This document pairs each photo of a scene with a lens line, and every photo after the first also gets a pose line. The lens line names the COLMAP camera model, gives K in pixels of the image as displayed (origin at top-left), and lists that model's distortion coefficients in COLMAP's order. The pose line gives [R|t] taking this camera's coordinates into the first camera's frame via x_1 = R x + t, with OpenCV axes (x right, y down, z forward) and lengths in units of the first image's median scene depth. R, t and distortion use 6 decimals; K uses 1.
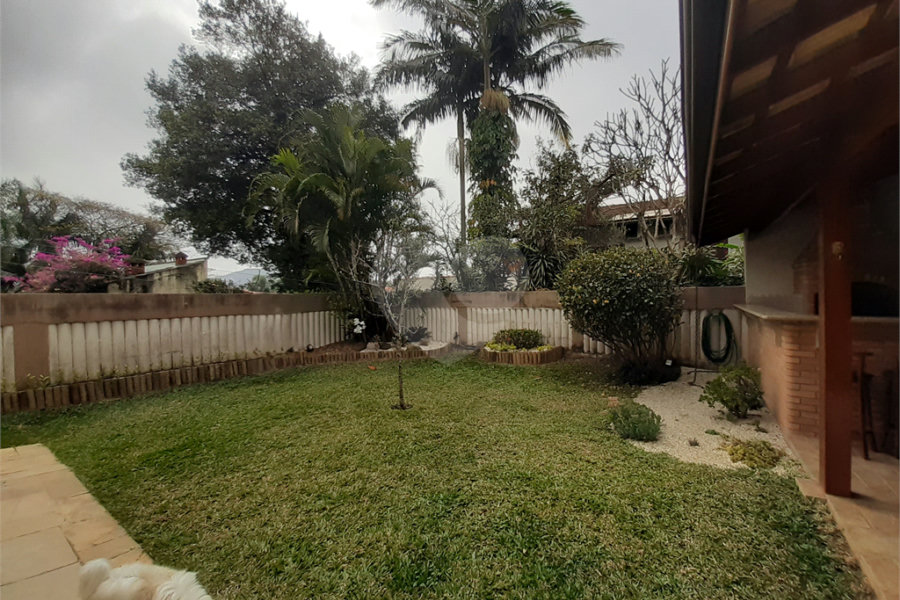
lens RADIAL K [[358.9, 0, 450.4], [0, 358.9, 298.0], [0, 0, 1]] dist [-0.008553, -0.003233]
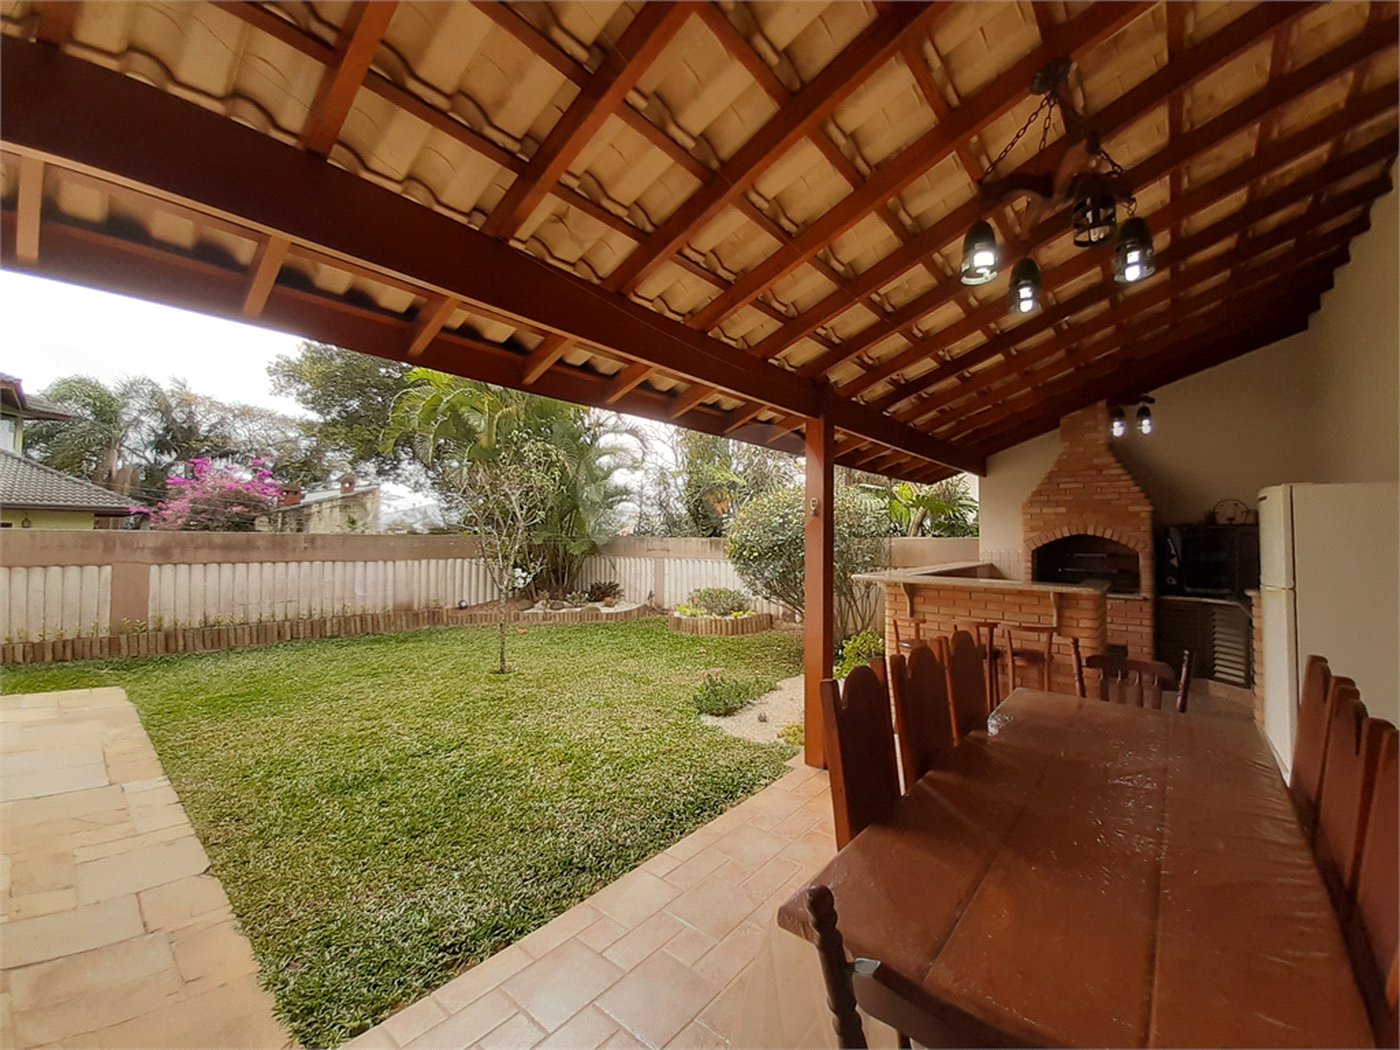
lens RADIAL K [[563.3, 0, 709.6], [0, 563.3, 525.9], [0, 0, 1]] dist [-0.010394, 0.000602]
pose [[0.992214, 0.017079, -0.123364, 0.350470], [-0.020784, 0.999369, -0.028806, -0.010201], [0.122795, 0.031146, 0.991943, -0.188107]]
